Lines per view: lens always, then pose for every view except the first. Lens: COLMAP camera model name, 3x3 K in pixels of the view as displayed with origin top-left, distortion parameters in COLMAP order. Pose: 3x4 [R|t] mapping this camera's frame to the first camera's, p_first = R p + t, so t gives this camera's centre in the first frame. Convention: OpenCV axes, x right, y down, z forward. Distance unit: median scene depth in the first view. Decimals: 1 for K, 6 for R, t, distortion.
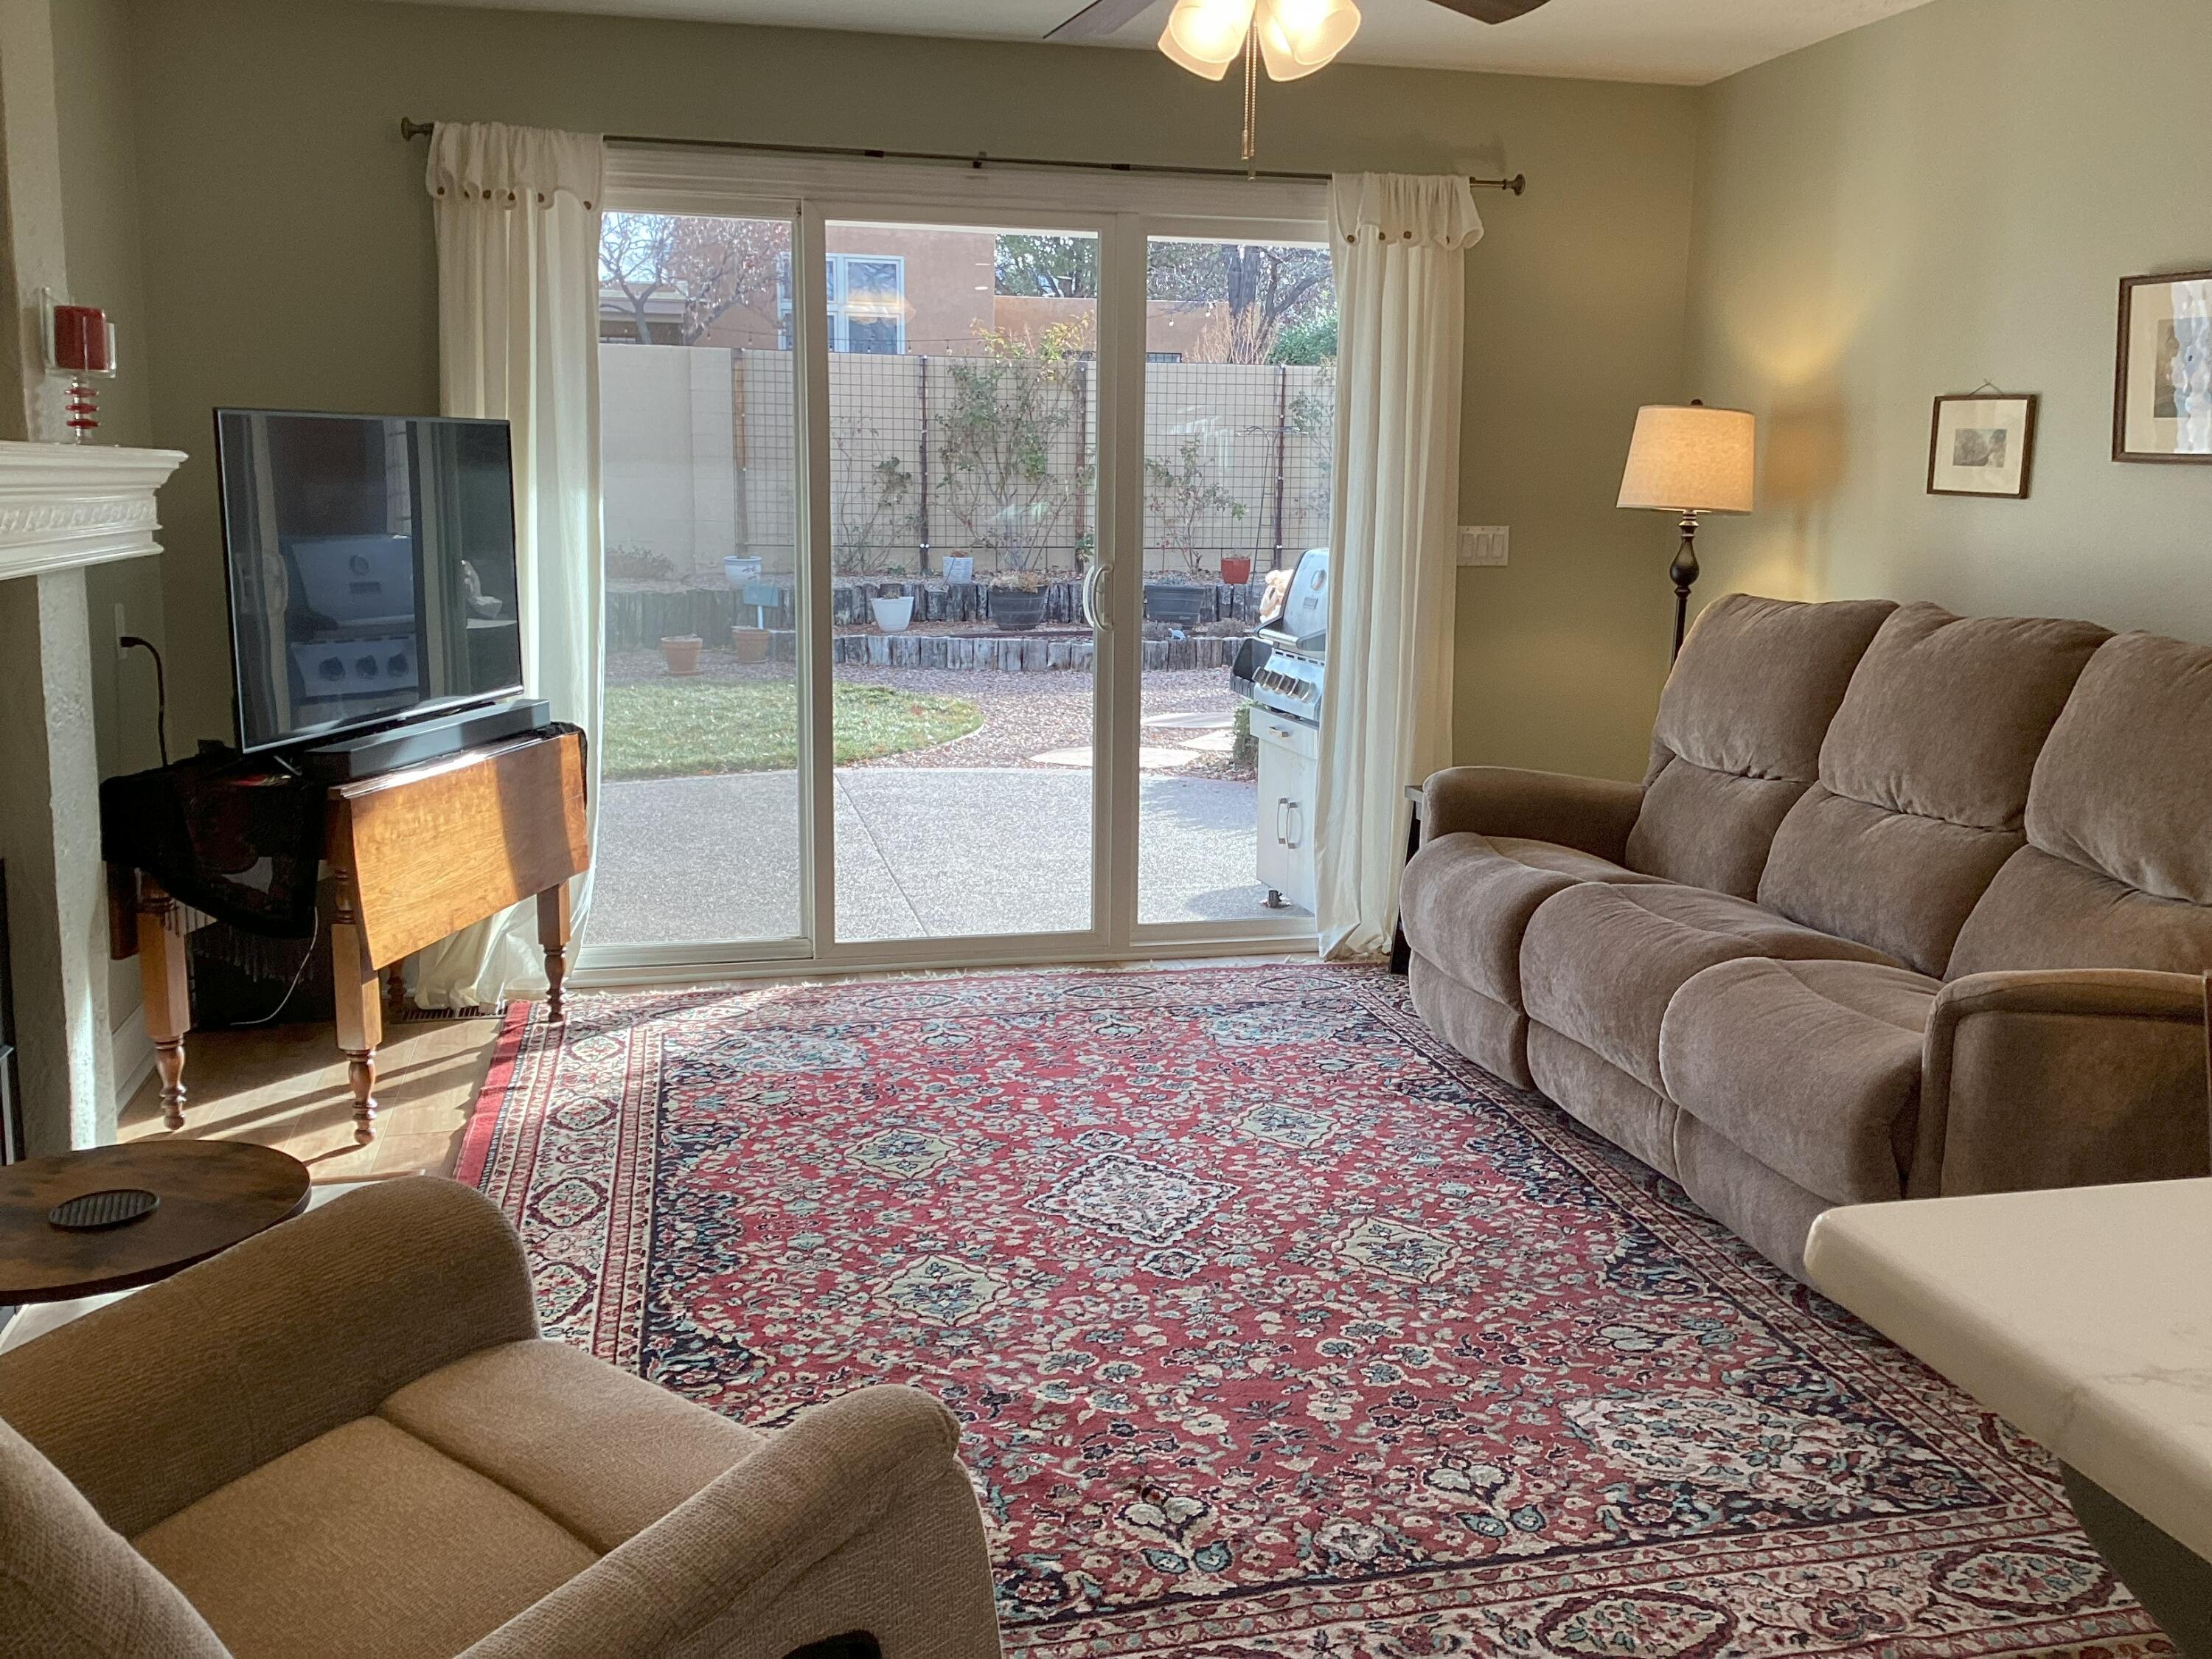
lens RADIAL K [[1997.0, 0, 1103.1], [0, 1997.0, 820.1], [0, 0, 1]] dist [0.095623, -0.167340]
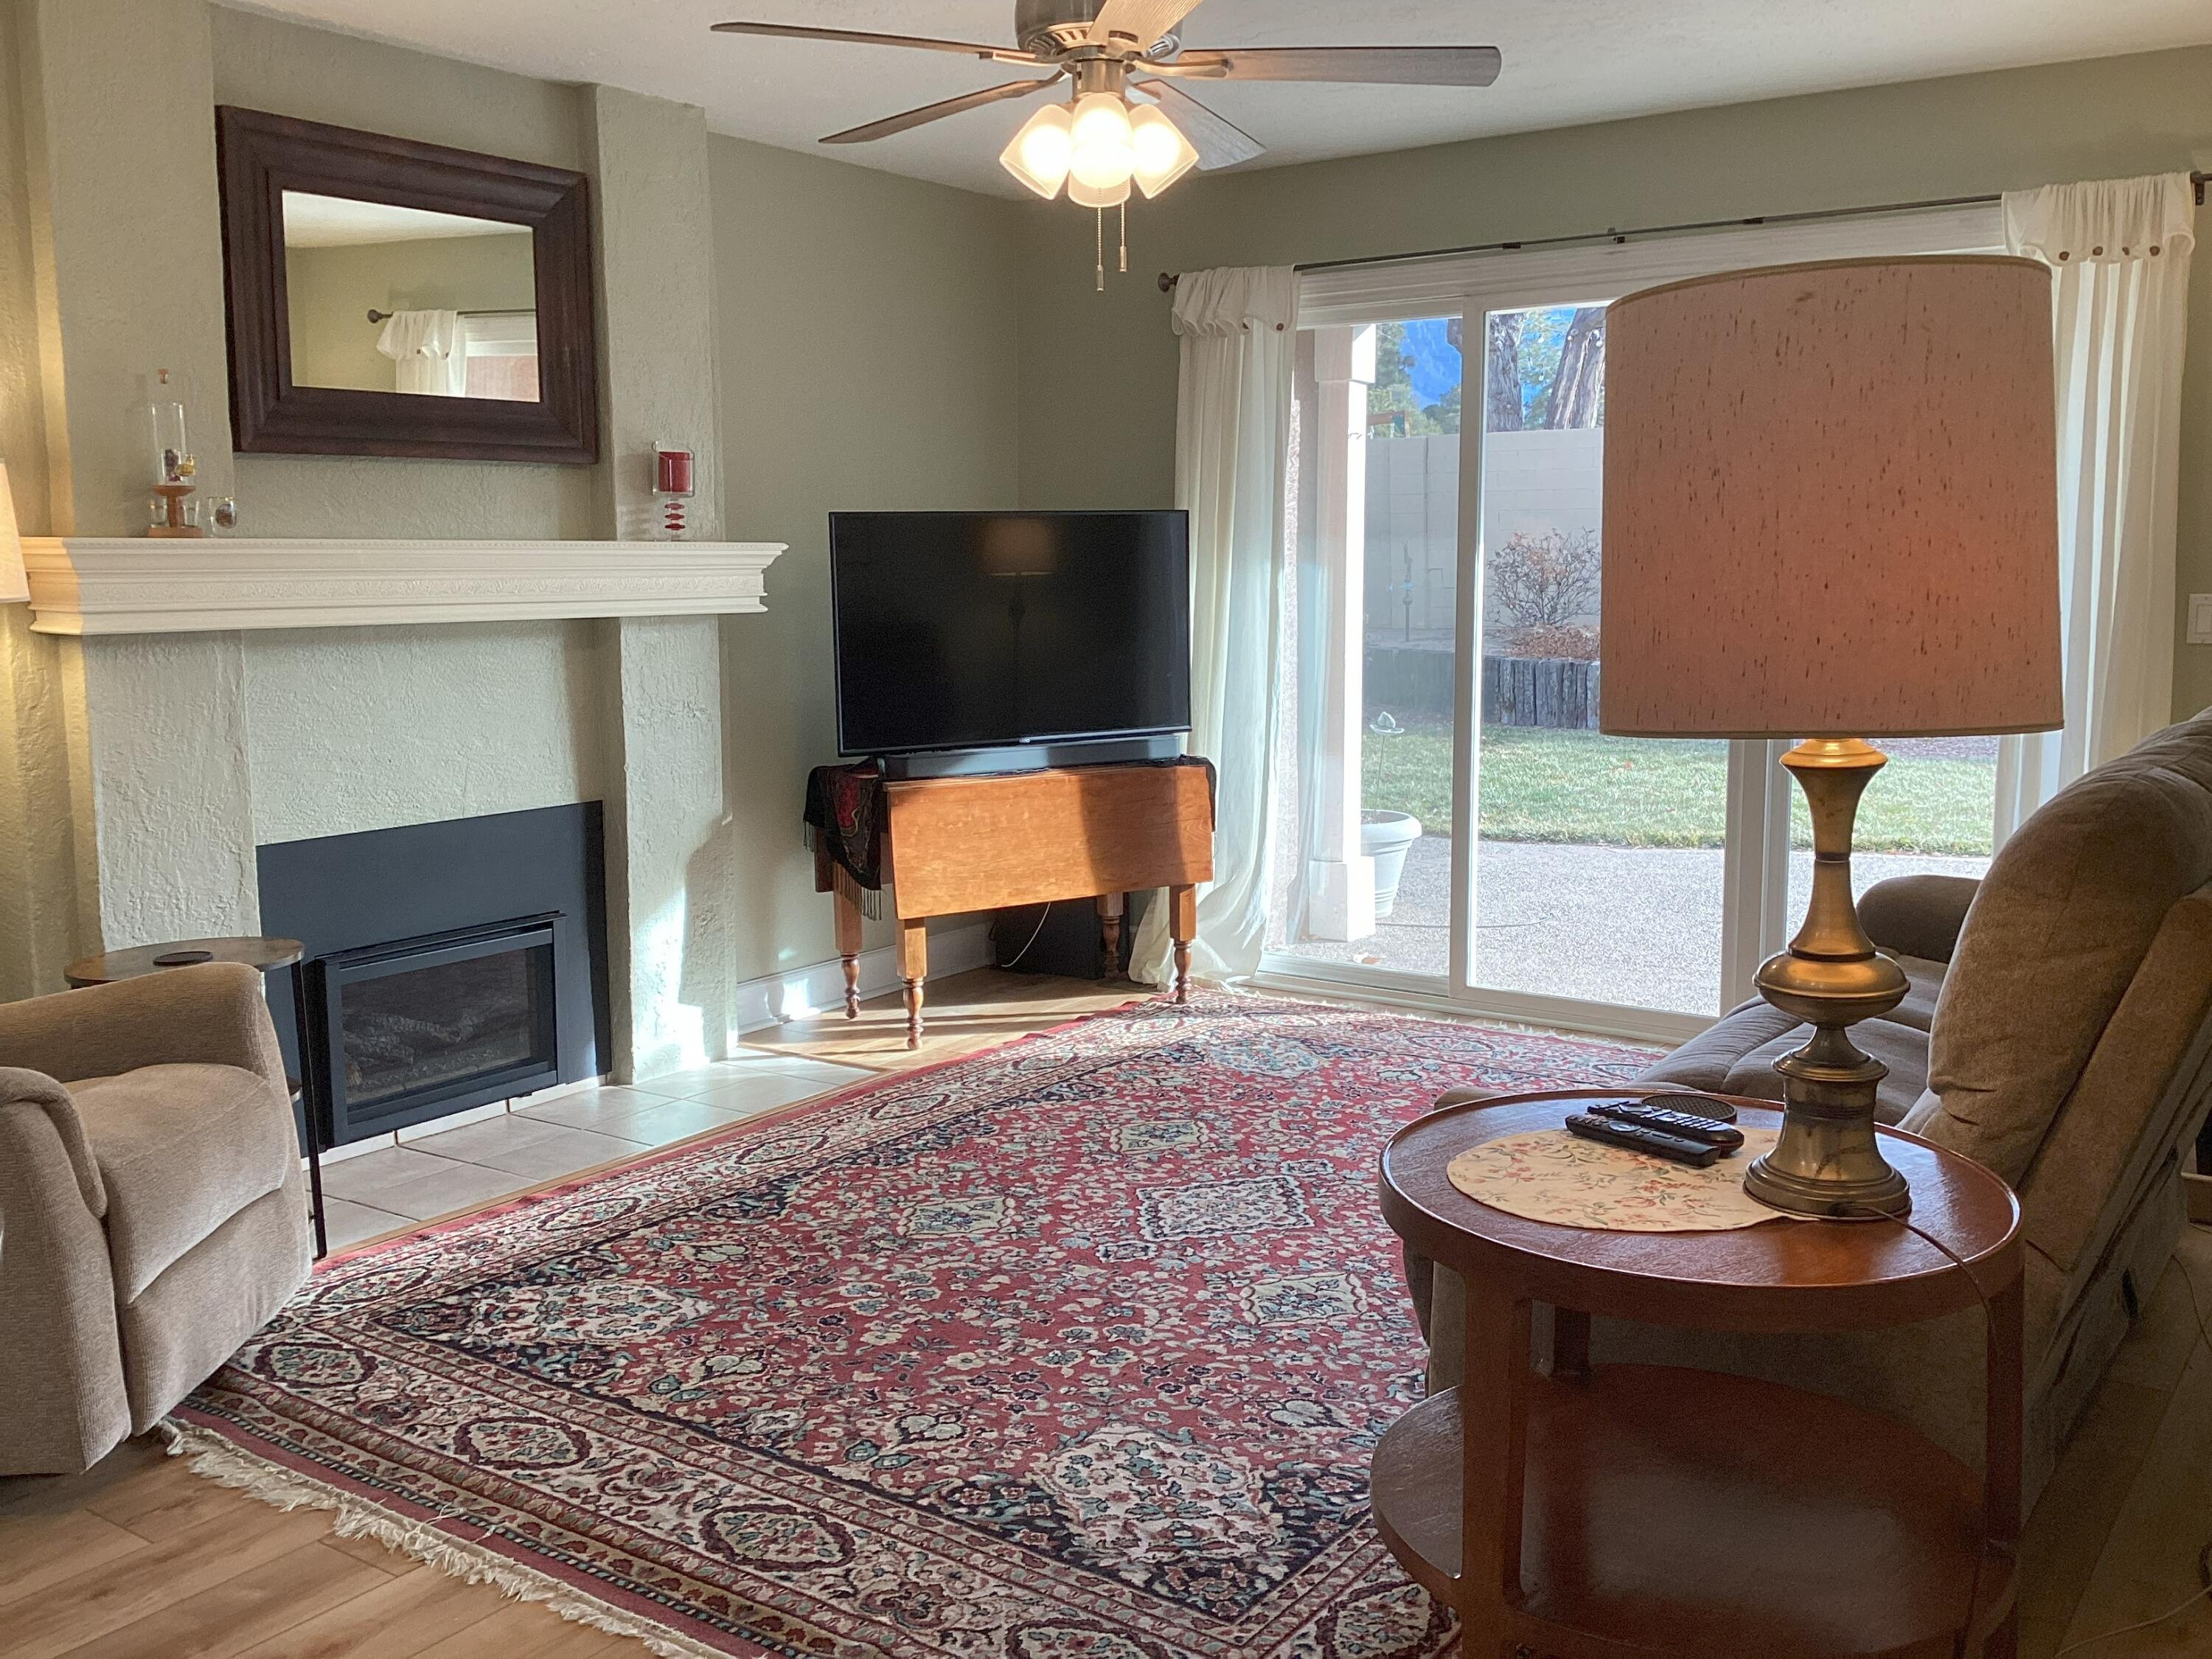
lens RADIAL K [[1997.0, 0, 1113.4], [0, 1997.0, 824.5], [0, 0, 1]] dist [0.095623, -0.167340]
pose [[0.654935, 0.088582, -0.750475, 0.829612], [-0.113188, 0.993402, 0.018477, -0.034111], [0.747160, 0.072844, 0.660640, 0.235874]]
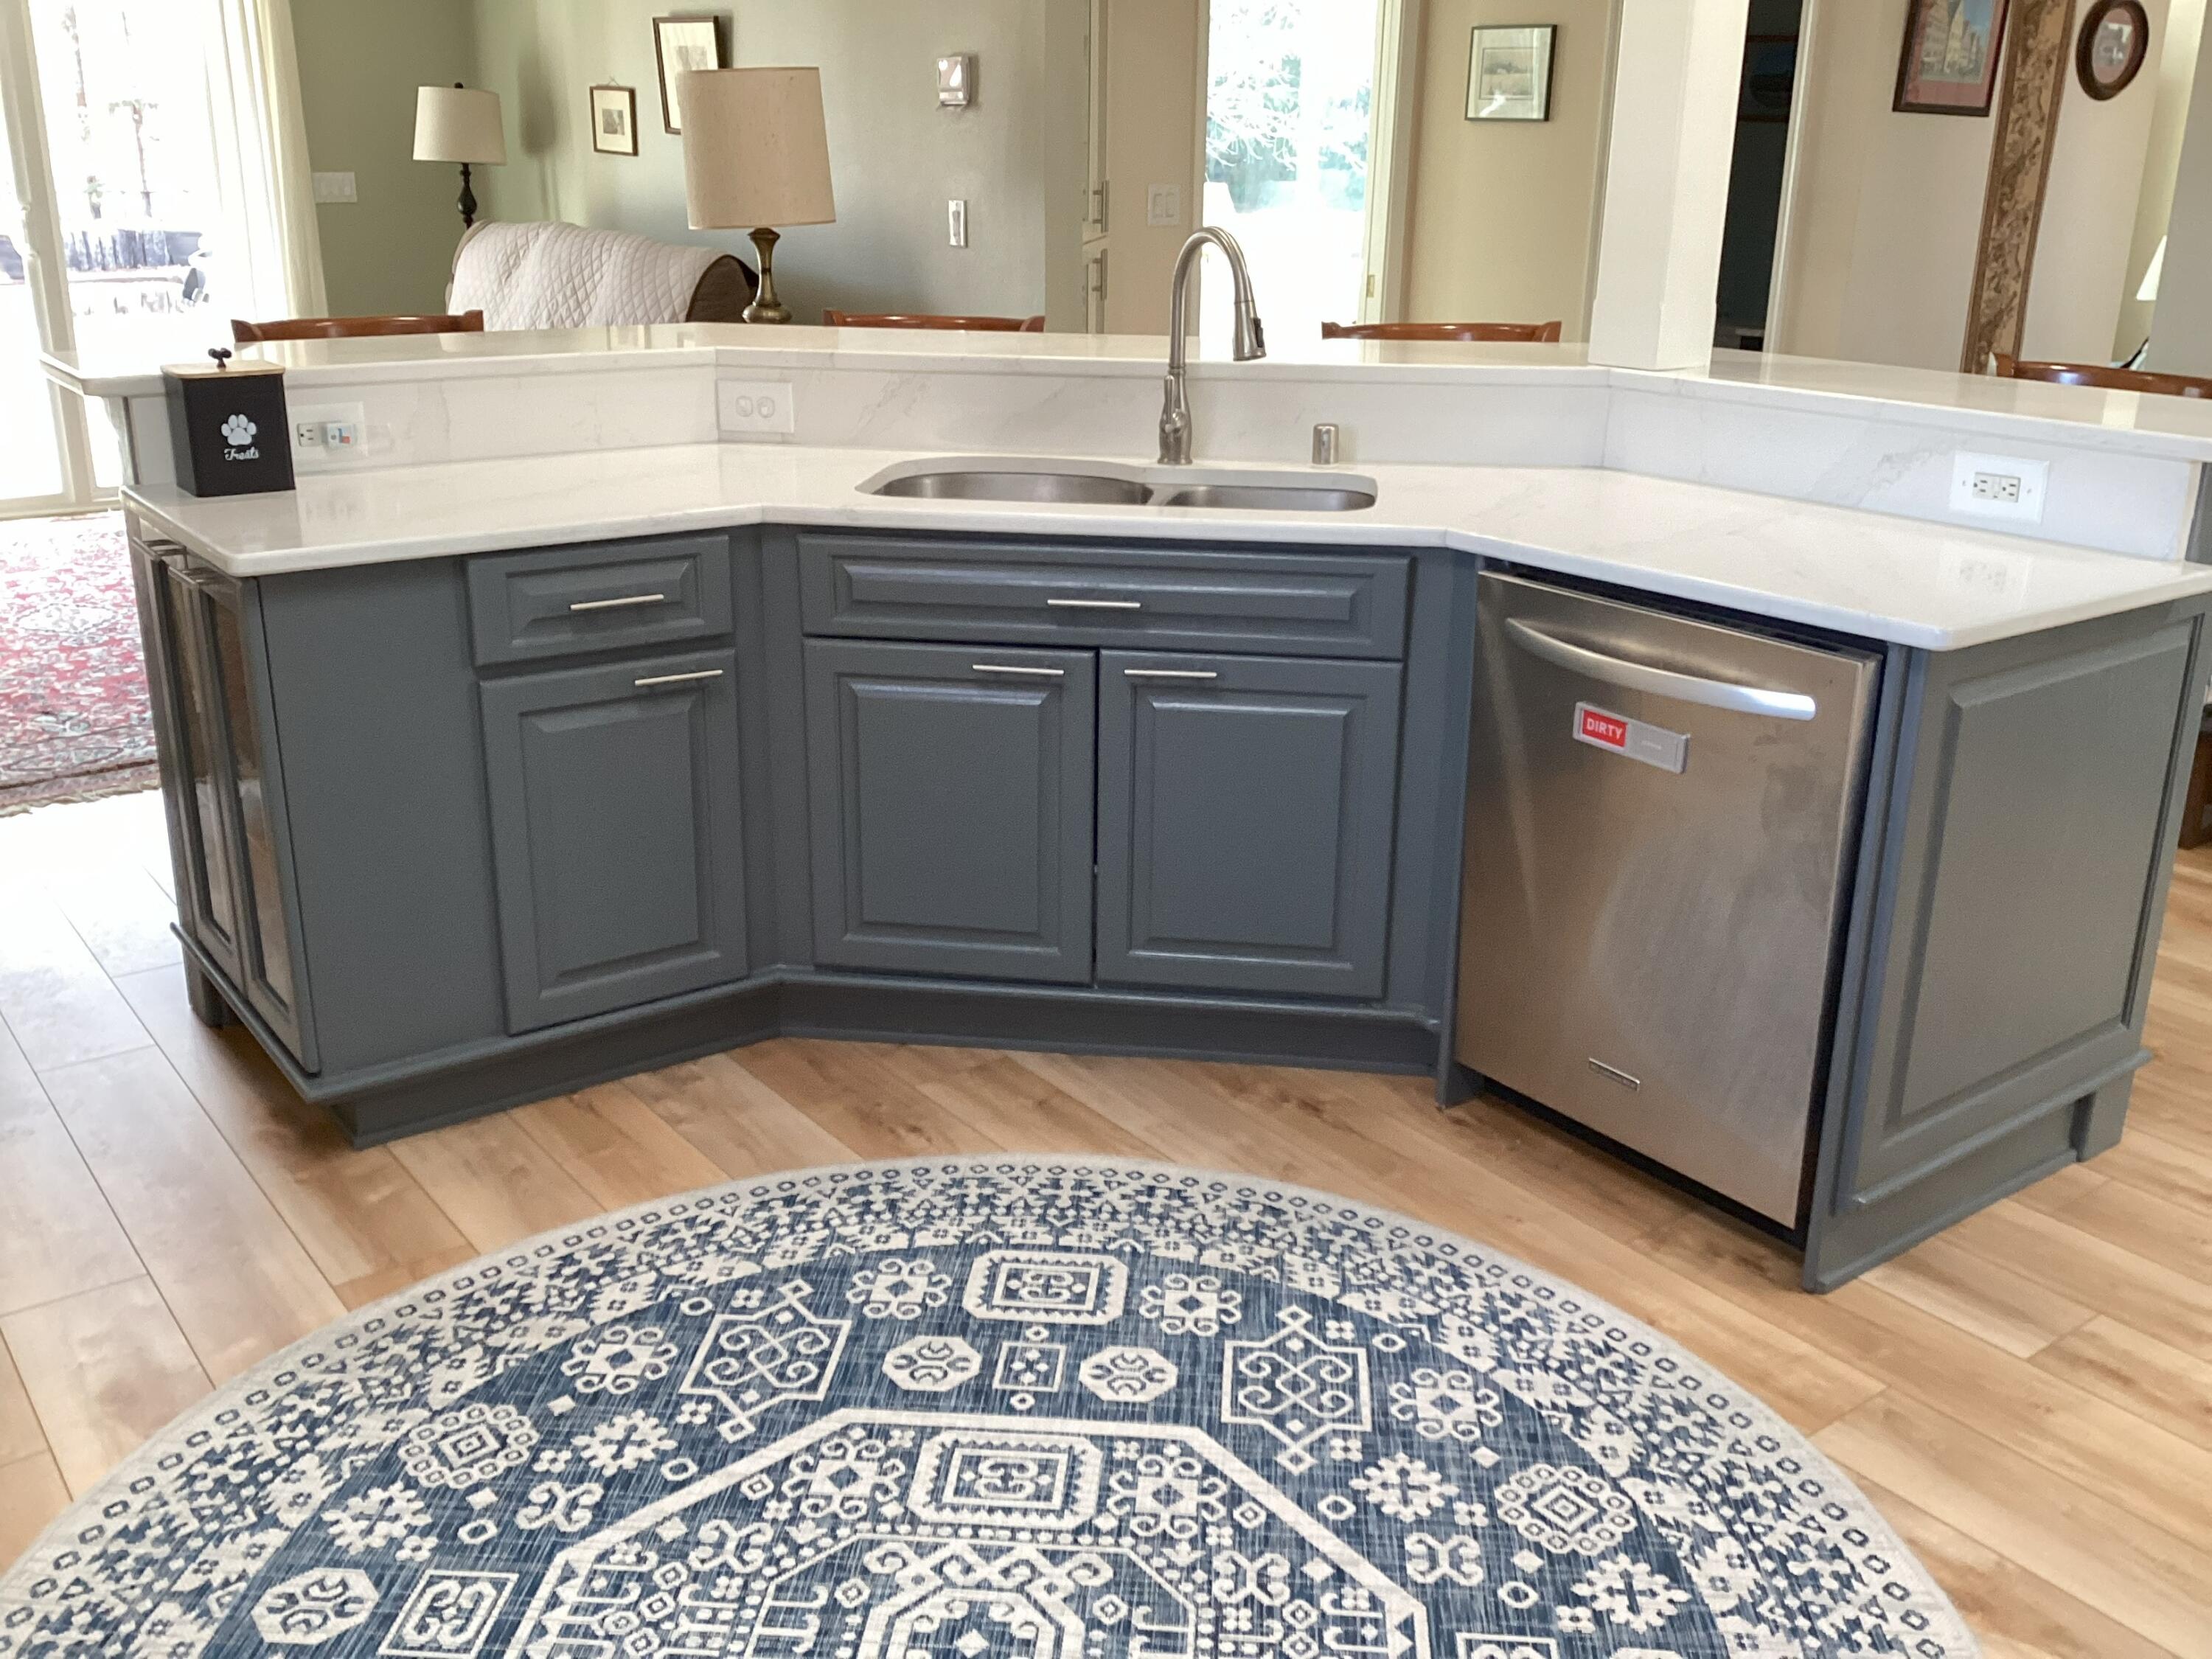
lens RADIAL K [[1997.0, 0, 1102.9], [0, 1997.0, 826.2], [0, 0, 1]] dist [0.095623, -0.167340]
pose [[0.915134, -0.130593, 0.381412, 0.146116], [0.063844, 0.981087, 0.182735, 0.120128], [-0.398062, -0.142876, 0.906164, -0.868736]]
